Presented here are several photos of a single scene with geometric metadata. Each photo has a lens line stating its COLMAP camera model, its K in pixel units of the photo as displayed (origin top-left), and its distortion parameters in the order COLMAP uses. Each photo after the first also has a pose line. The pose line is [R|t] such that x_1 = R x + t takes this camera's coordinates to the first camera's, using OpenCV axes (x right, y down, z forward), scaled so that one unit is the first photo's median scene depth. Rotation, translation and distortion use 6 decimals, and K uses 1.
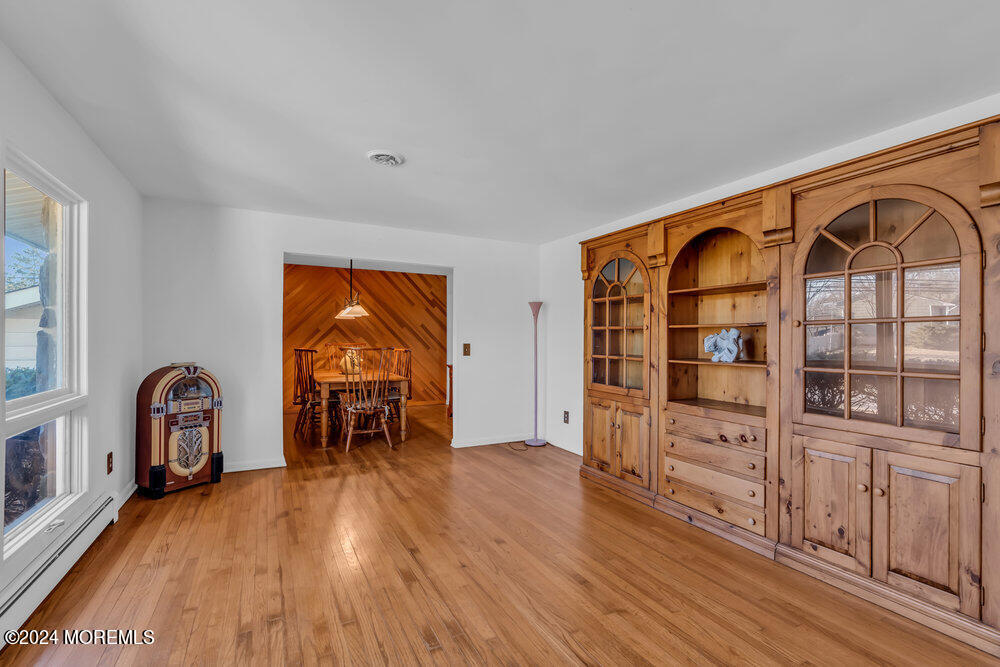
lens RADIAL K [[460.4, 0, 502.1], [0, 460.4, 341.2], [0, 0, 1]] dist [-0.002638, -0.000992]
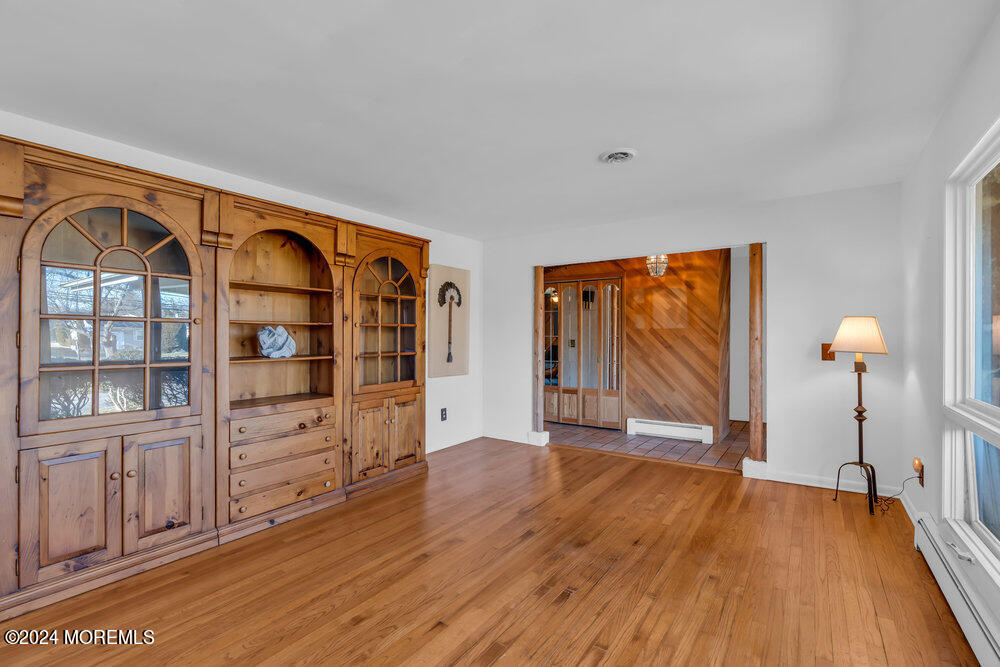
lens RADIAL K [[456.9, 0, 506.1], [0, 456.9, 335.3], [0, 0, 1]] dist [-0.002395, -0.000192]
pose [[-0.483354, -0.005894, 0.875405, -0.579983], [0.000850, 0.999974, 0.007202, -0.011468], [-0.875424, 0.004225, -0.483336, 0.895196]]
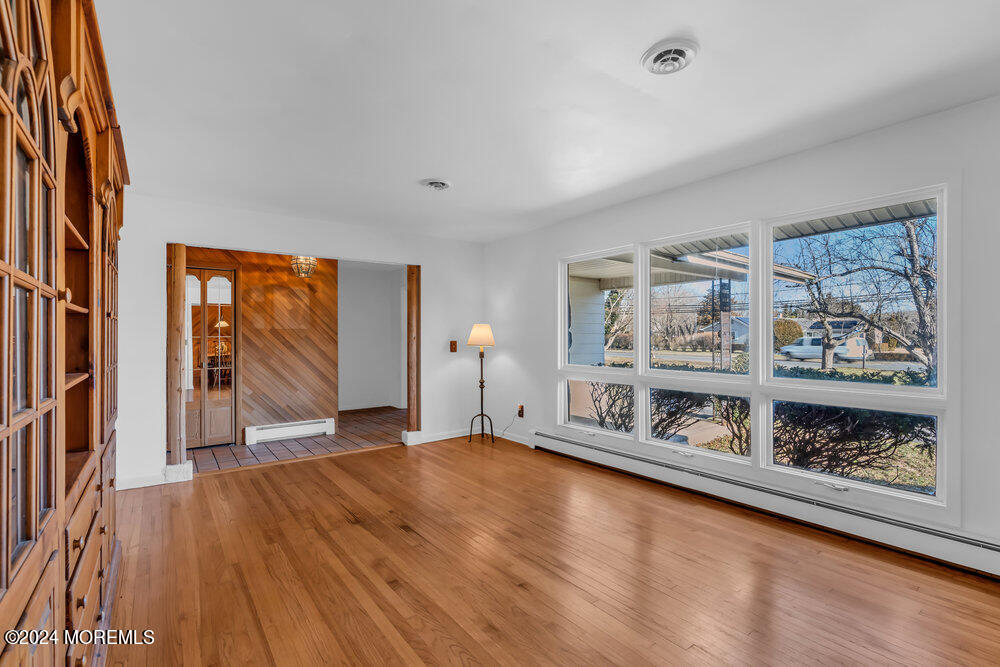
lens RADIAL K [[456.9, 0, 506.1], [0, 456.9, 335.3], [0, 0, 1]] dist [-0.002395, -0.000192]
pose [[-0.985186, -0.004994, -0.171417, 0.072314], [-0.004994, 0.999987, -0.000431, -0.004247], [0.171417, 0.000432, -0.985198, 1.320011]]
